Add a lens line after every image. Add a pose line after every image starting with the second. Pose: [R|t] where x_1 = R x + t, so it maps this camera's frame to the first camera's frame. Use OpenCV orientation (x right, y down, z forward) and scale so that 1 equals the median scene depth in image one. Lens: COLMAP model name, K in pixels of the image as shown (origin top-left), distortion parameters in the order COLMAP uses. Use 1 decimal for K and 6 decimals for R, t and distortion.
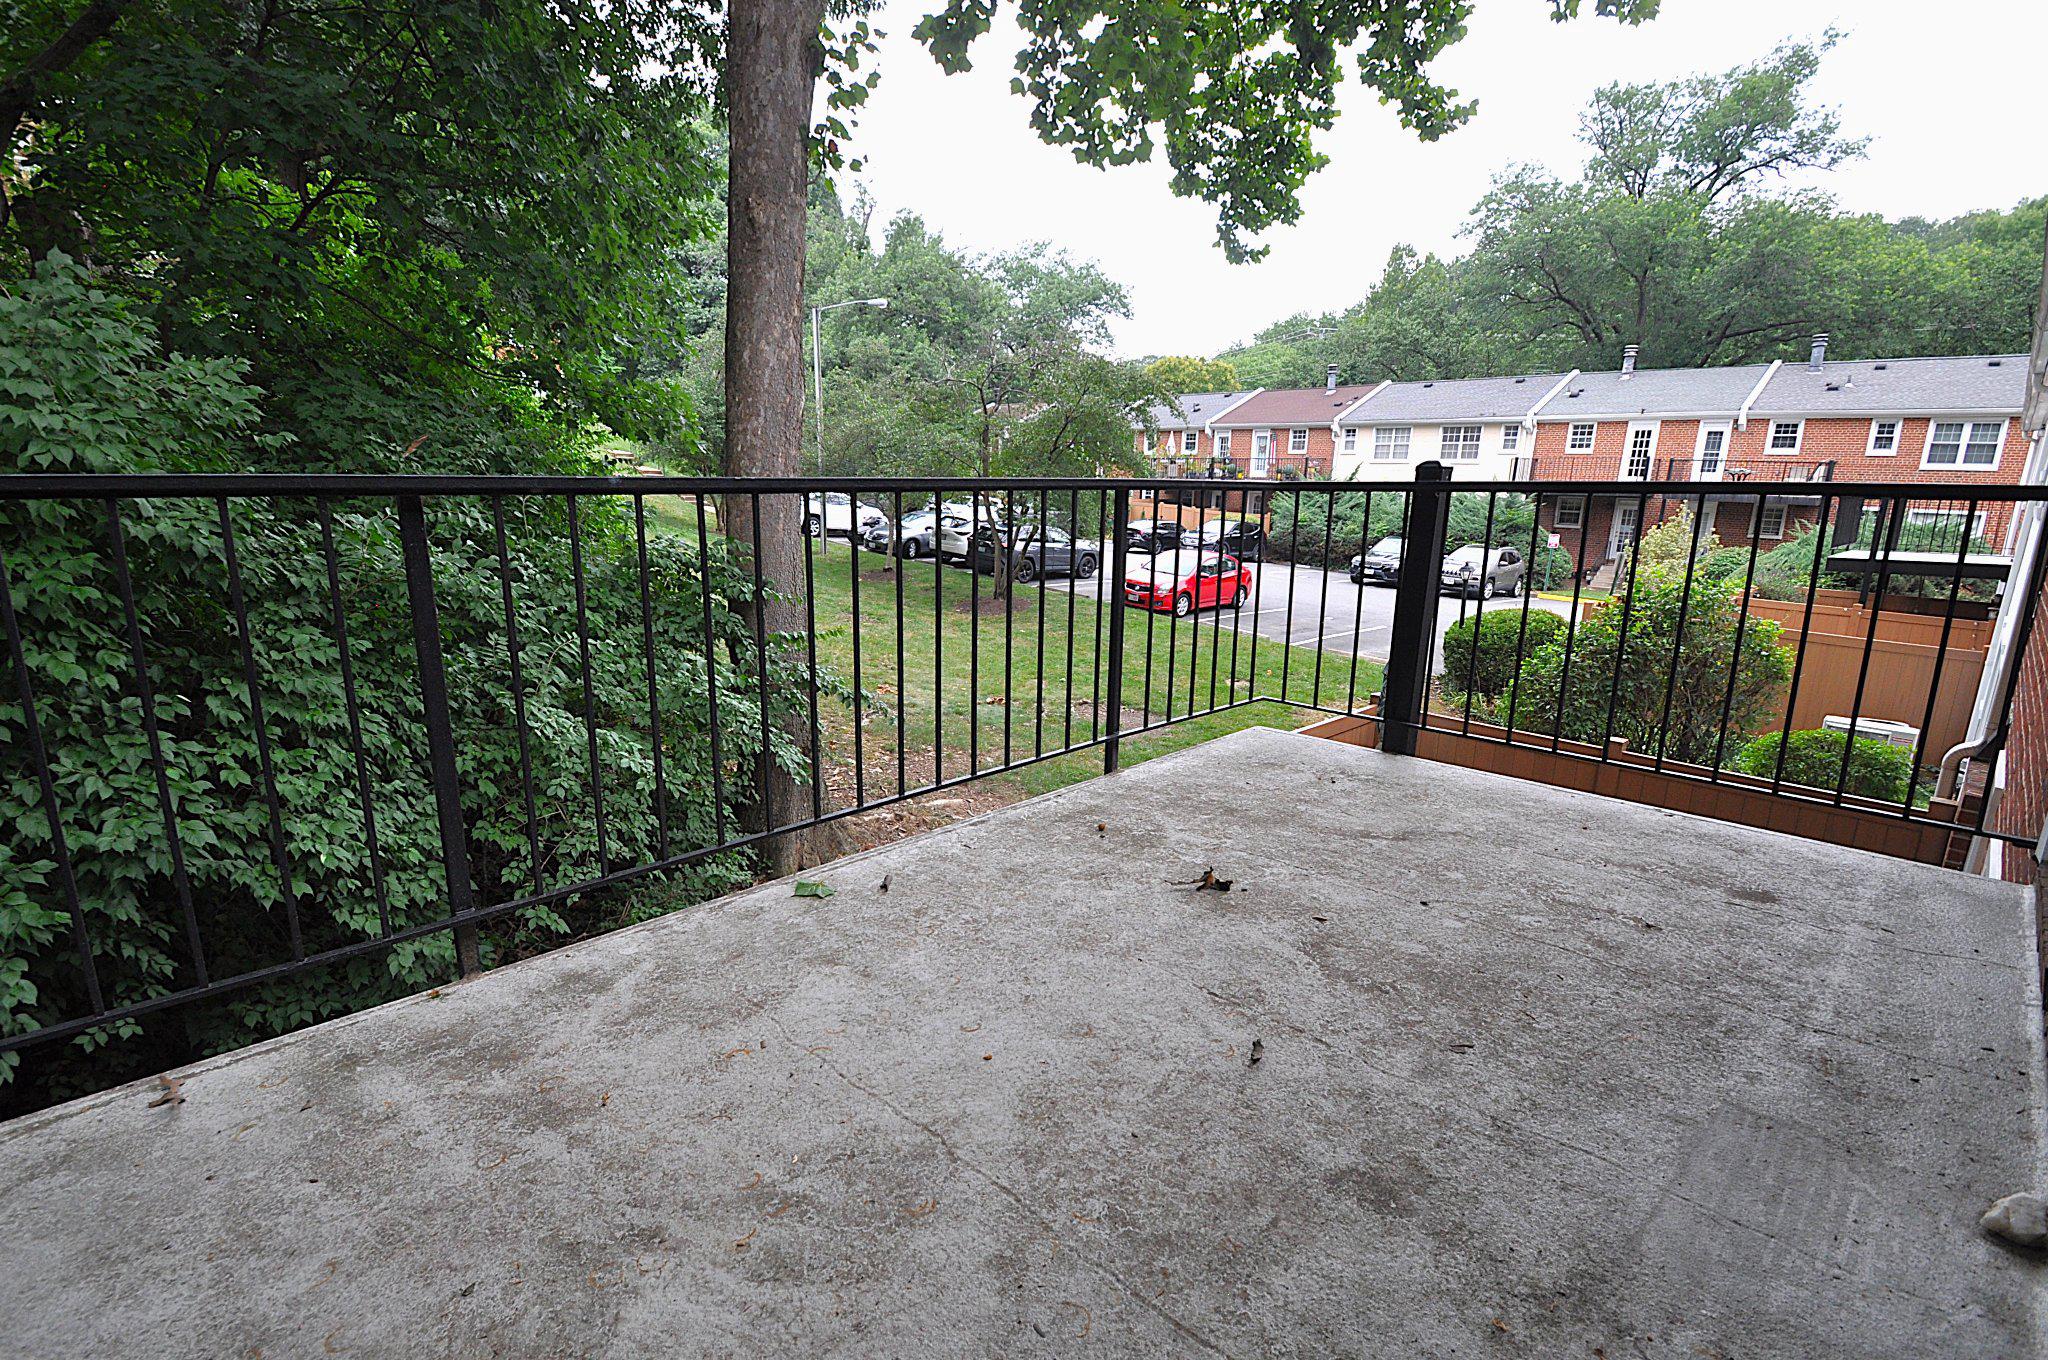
lens RADIAL K [[917.7, 0, 1026.7], [0, 917.7, 674.4], [0, 0, 1]] dist [0.001917, -0.004178]
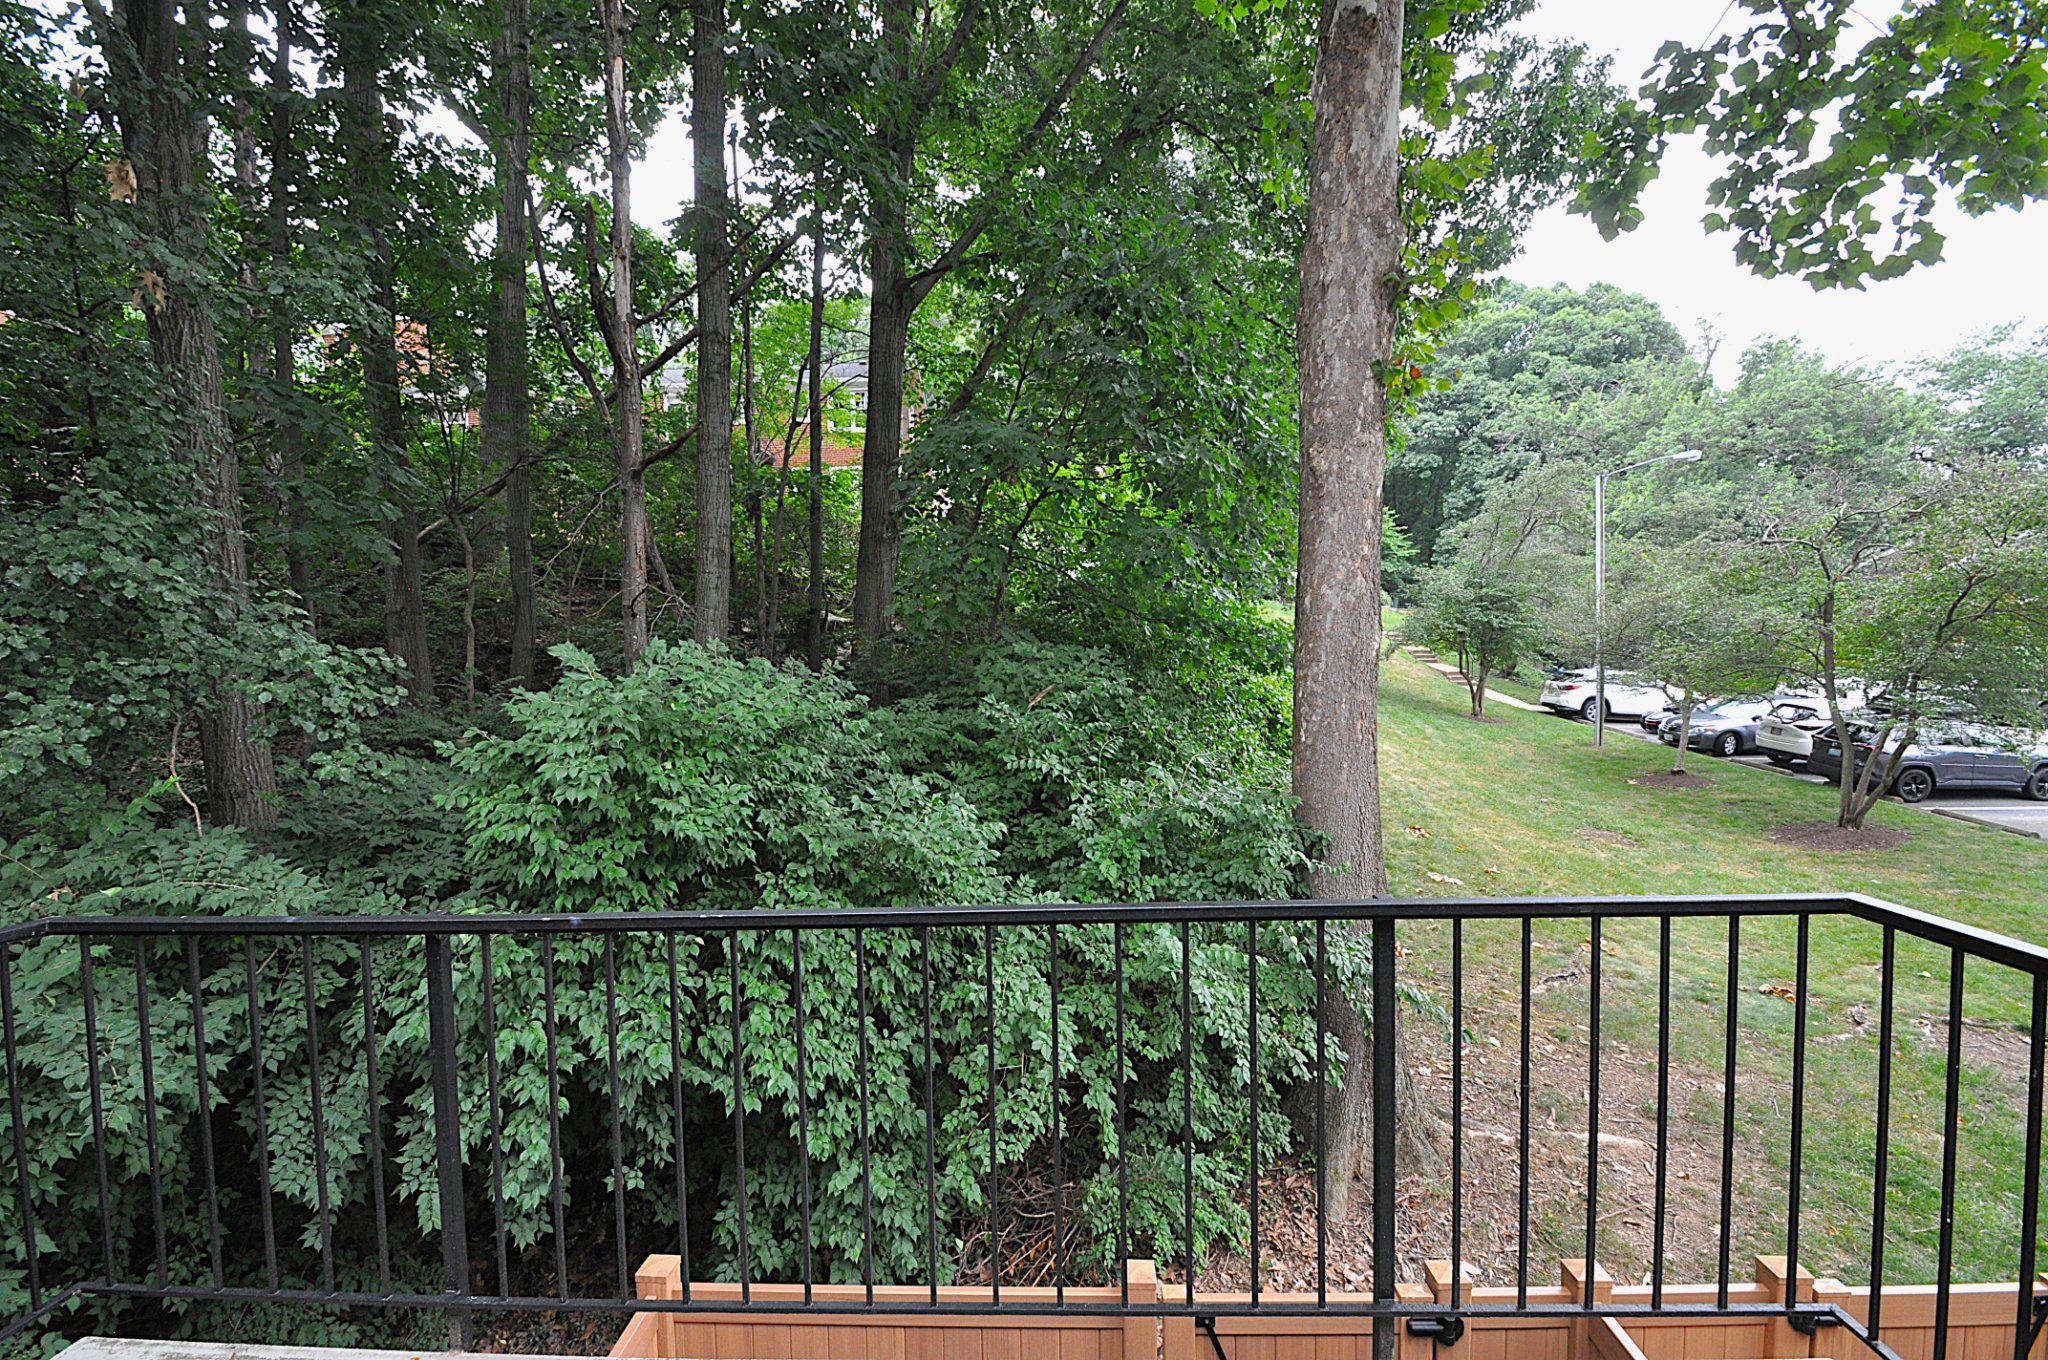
lens RADIAL K [[917.7, 0, 1027.5], [0, 917.7, 690.9], [0, 0, 1]] dist [0.001917, -0.004178]
pose [[0.697947, 0.003140, -0.716143, 0.147335], [-0.125273, 0.985108, -0.117770, -0.090477], [0.705108, 0.171910, 0.687946, 0.130353]]
